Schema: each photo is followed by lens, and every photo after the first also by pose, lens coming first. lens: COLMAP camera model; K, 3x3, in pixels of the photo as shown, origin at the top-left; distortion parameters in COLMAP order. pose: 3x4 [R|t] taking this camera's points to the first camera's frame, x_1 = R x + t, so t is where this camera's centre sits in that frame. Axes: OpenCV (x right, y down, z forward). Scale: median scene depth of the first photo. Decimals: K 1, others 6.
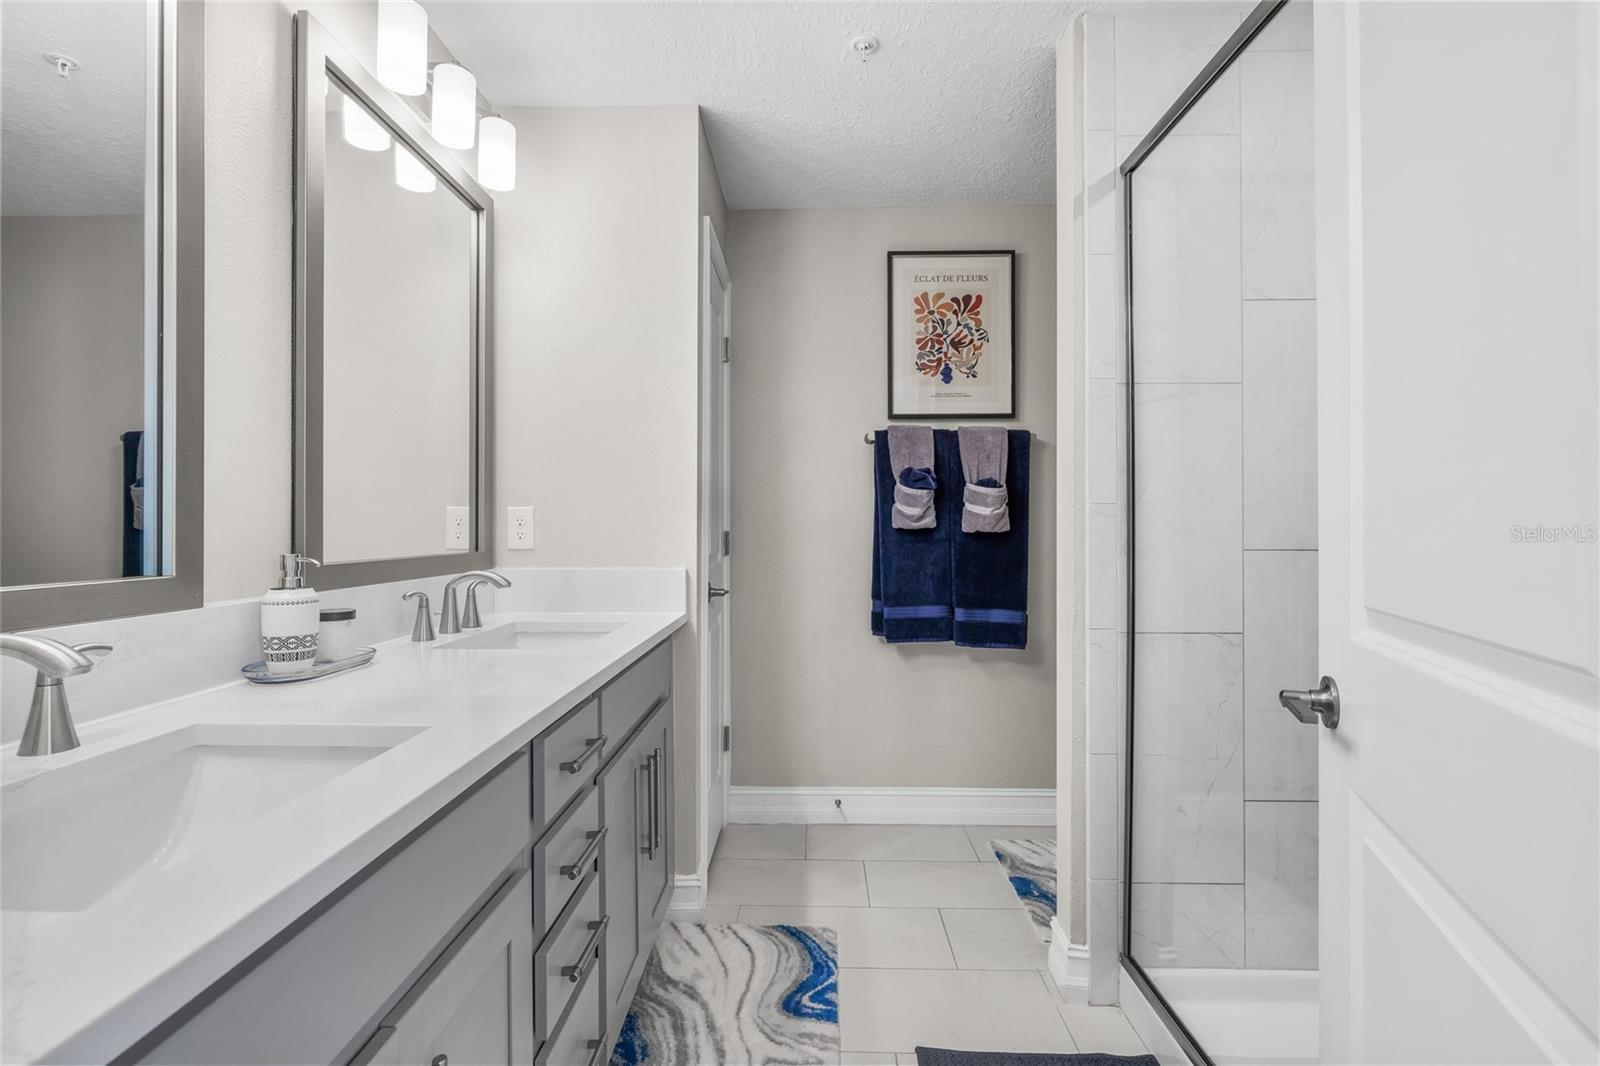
lens RADIAL K [[725.5, 0, 800.0], [0, 725.5, 533.0], [0, 0, 1]] dist [-0.001409, 0.000435]
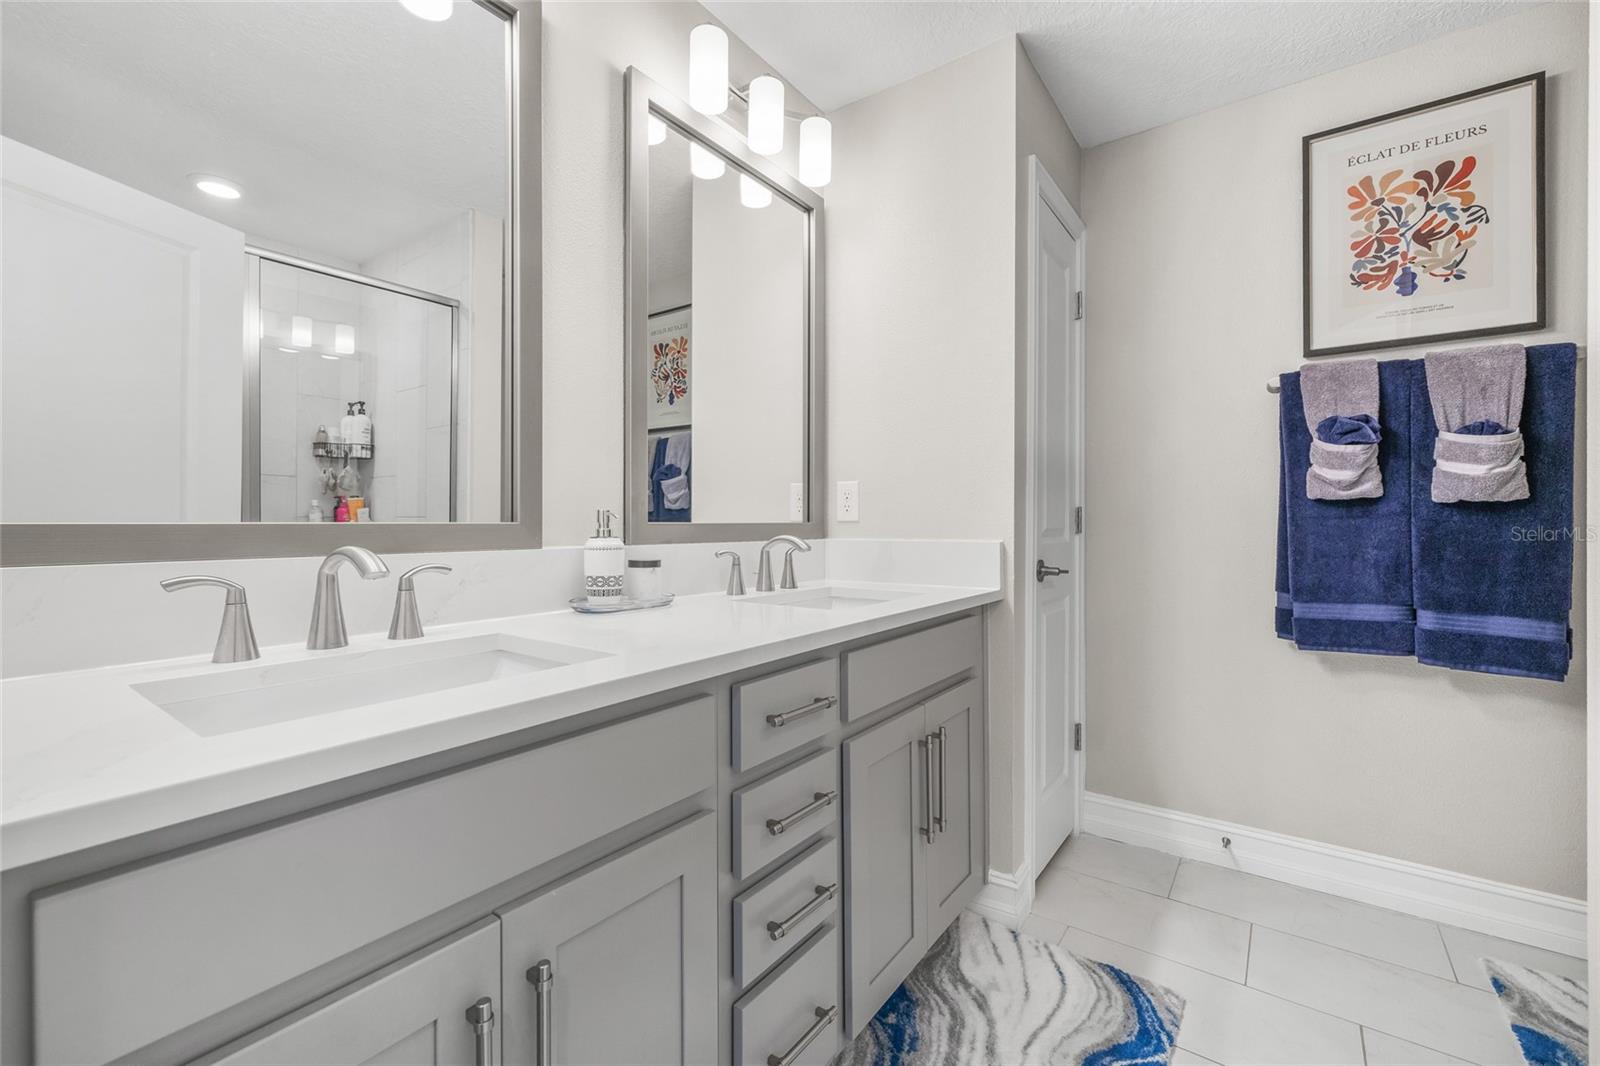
lens RADIAL K [[676.4, 0, 799.3], [0, 676.4, 529.4], [0, 0, 1]] dist [0.002270, -0.000049]
pose [[0.818746, 0.002992, -0.574148, 0.101757], [-0.003874, 0.999992, -0.000314, 0.028109], [0.574143, 0.002481, 0.818751, 0.116042]]
